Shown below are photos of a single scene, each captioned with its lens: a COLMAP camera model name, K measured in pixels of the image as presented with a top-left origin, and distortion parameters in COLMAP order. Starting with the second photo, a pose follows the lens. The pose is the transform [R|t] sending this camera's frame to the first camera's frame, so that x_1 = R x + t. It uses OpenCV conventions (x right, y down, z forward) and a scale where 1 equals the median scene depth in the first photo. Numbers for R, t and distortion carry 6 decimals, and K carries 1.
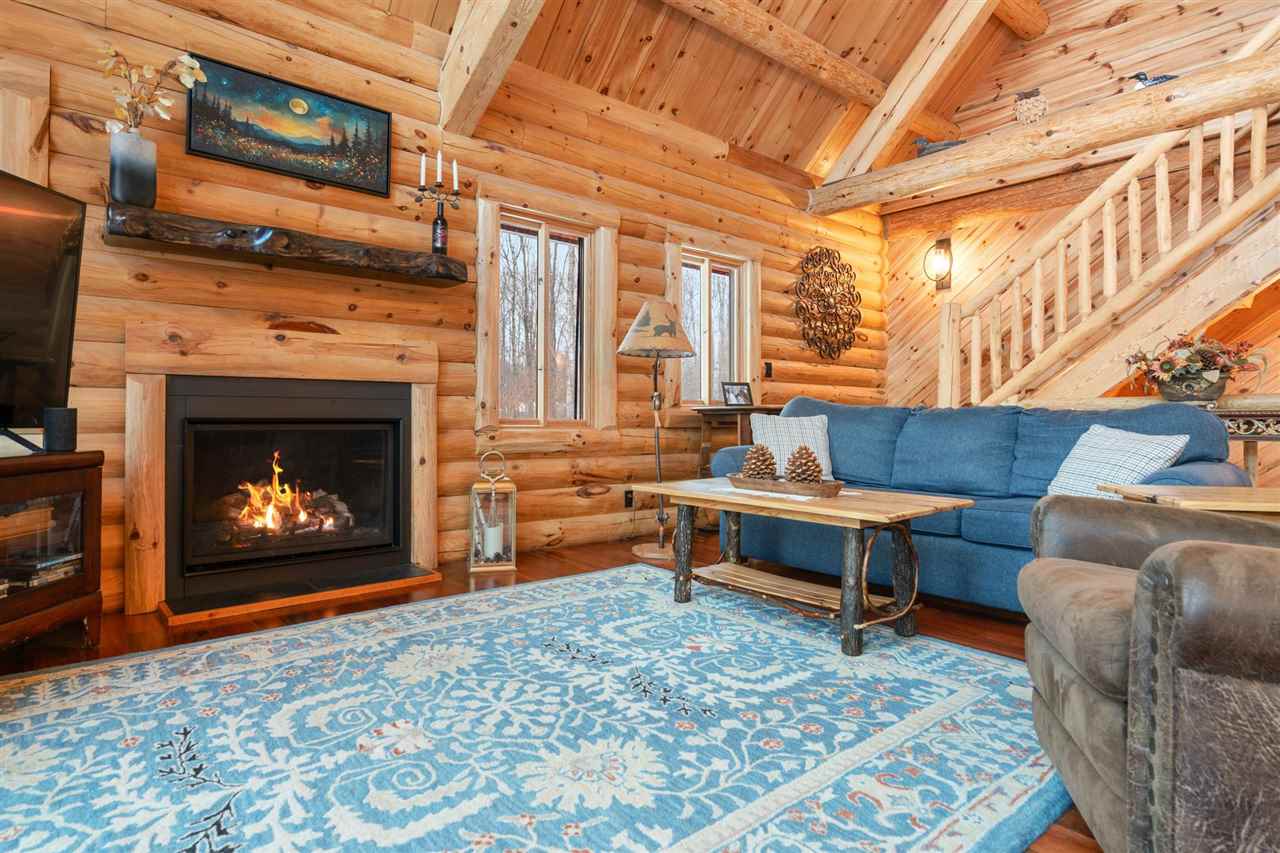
lens RADIAL K [[679.7, 0, 626.5], [0, 679.7, 406.5], [0, 0, 1]] dist [-0.001939, 0.000868]
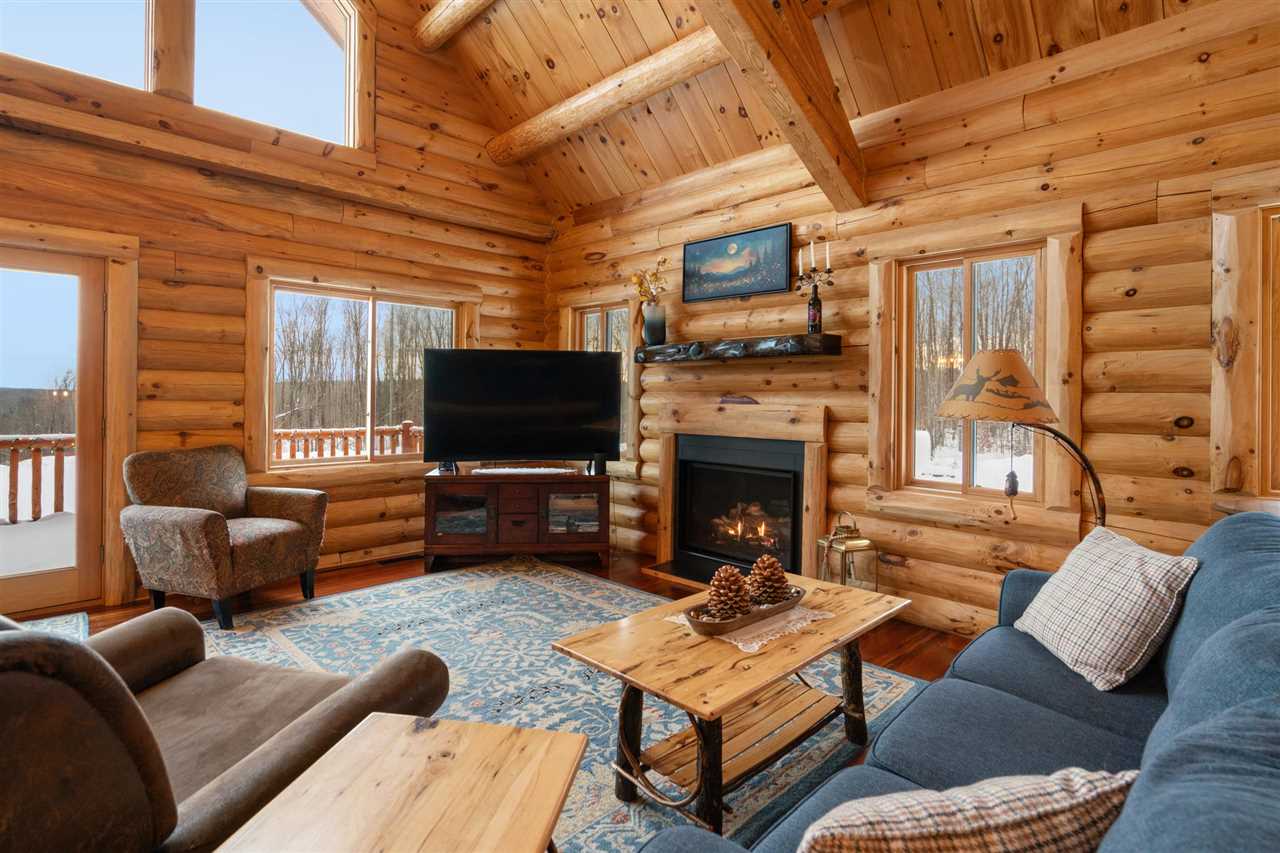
lens RADIAL K [[627.1, 0, 618.7], [0, 627.1, 393.5], [0, 0, 1]] dist [-0.004934, 0.001651]
pose [[0.069948, -0.007385, -0.997523, 0.795568], [0.006431, 0.999955, -0.006952, -0.118549], [0.997530, -0.005929, 0.069993, 0.628738]]
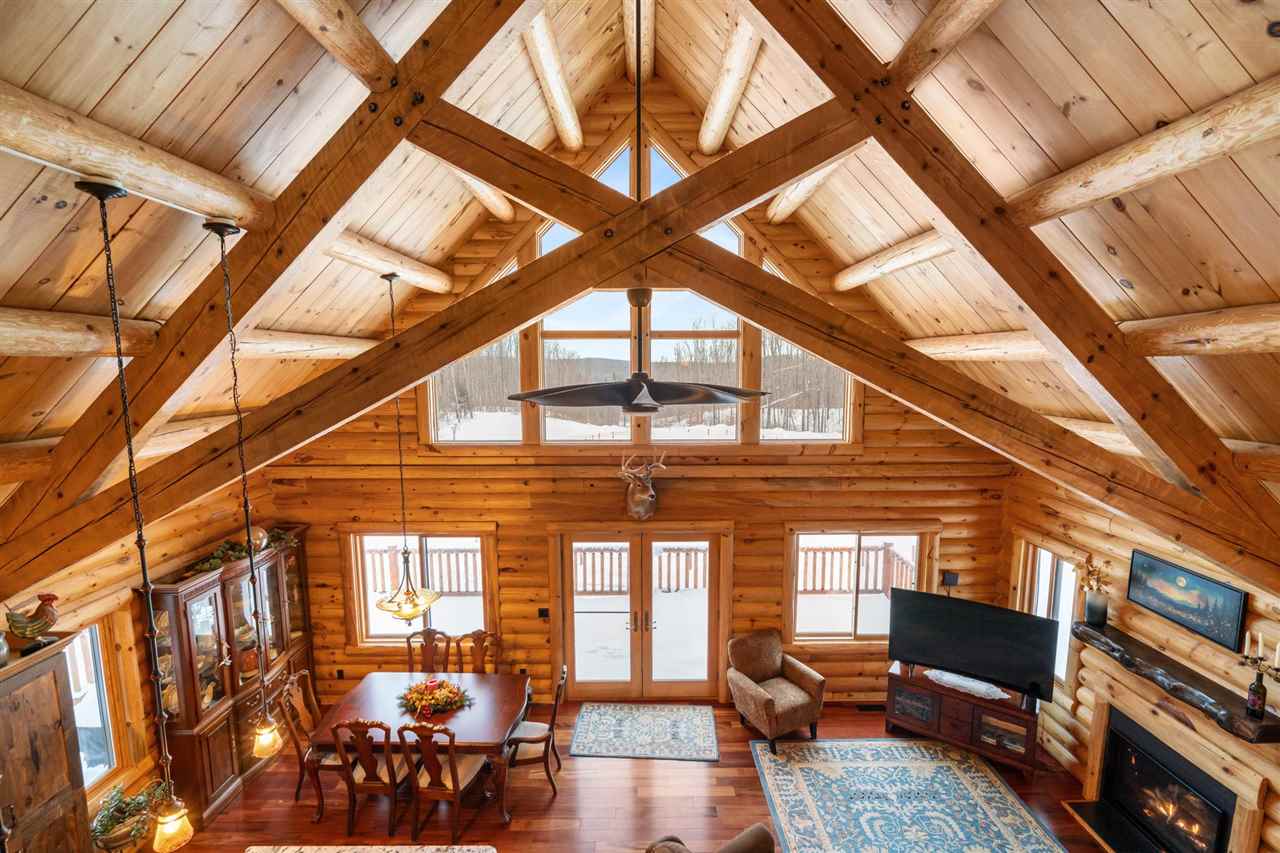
lens RADIAL K [[571.6, 0, 642.5], [0, 571.6, 432.0], [0, 0, 1]] dist [-0.004693, 0.001674]
pose [[-0.631538, 0.091838, -0.769887, 1.251293], [0.012865, 0.994065, 0.108026, -0.905583], [0.775239, 0.058318, -0.628971, 0.798545]]
